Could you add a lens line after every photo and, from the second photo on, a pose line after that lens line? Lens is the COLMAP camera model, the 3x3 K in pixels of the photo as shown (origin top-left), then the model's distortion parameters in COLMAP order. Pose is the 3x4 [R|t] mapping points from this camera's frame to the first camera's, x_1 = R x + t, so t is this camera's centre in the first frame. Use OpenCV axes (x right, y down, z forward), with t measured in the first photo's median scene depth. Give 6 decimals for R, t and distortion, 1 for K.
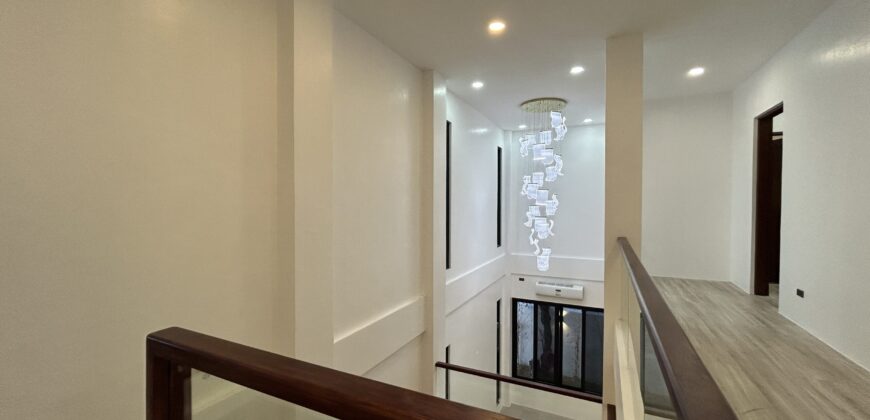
lens RADIAL K [[348.2, 0, 436.6], [0, 348.2, 207.7], [0, 0, 1]] dist [-0.001129, 0.000191]
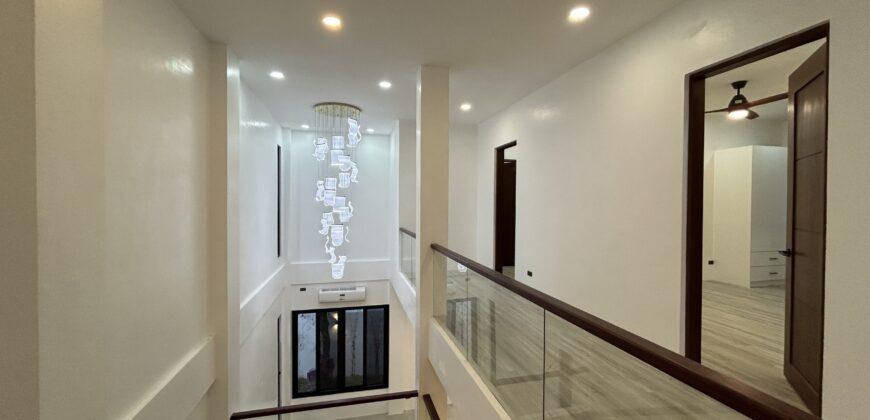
lens RADIAL K [[348.2, 0, 436.6], [0, 348.2, 207.7], [0, 0, 1]] dist [-0.001129, 0.000191]
pose [[0.768717, -0.005397, 0.639566, -0.105670], [0.004573, 0.999985, 0.002942, -0.020431], [-0.639572, 0.000663, 0.768731, 0.070031]]
